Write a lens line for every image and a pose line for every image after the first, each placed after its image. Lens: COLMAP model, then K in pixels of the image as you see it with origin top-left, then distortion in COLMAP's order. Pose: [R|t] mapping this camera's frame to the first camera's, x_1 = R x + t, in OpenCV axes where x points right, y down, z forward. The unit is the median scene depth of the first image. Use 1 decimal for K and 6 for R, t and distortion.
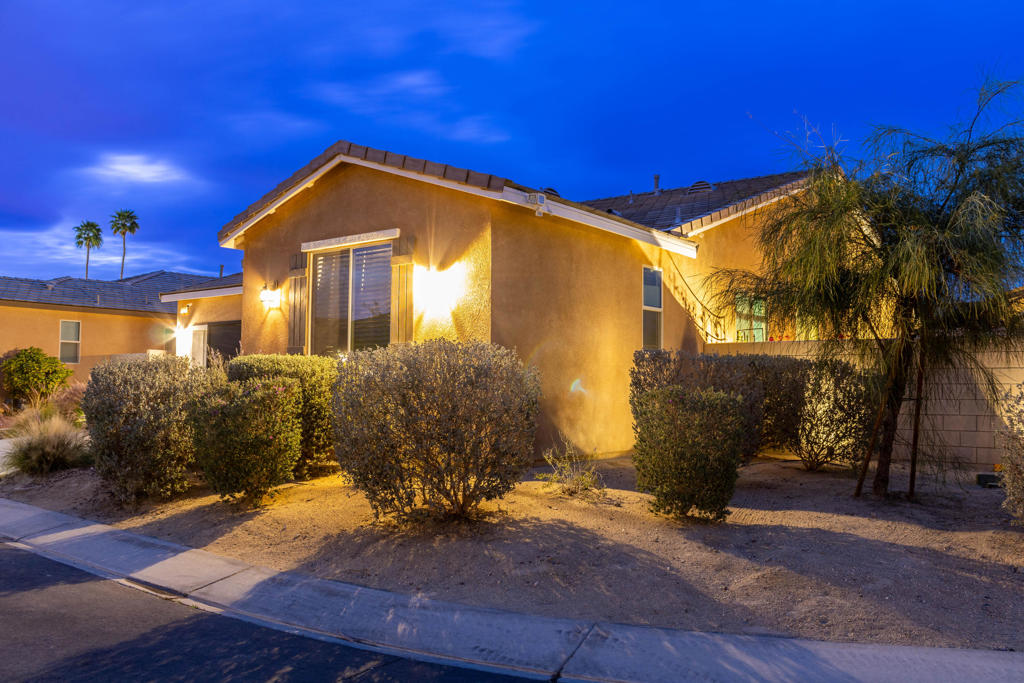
lens RADIAL K [[859.7, 0, 512.0], [0, 859.7, 341.5], [0, 0, 1]] dist [-0.182352, 0.172433]
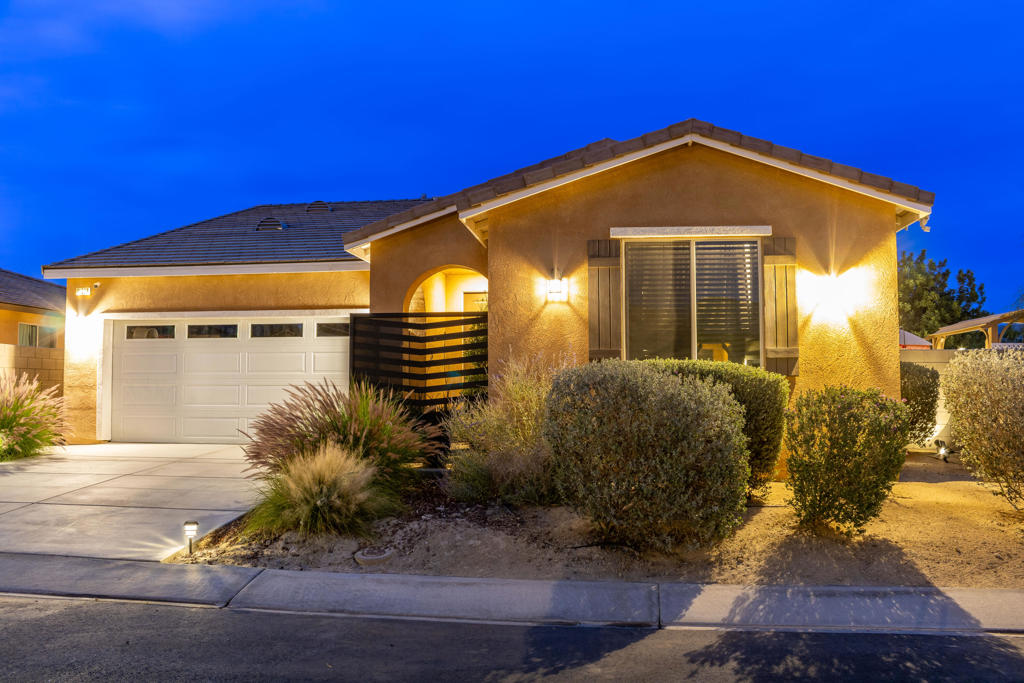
lens RADIAL K [[859.7, 0, 512.0], [0, 859.7, 341.5], [0, 0, 1]] dist [-0.182352, 0.172433]
pose [[0.860612, 0.018832, 0.508913, -0.802936], [-0.020218, 0.999792, -0.002807, 0.002456], [-0.508859, -0.007873, 0.860814, 0.331642]]
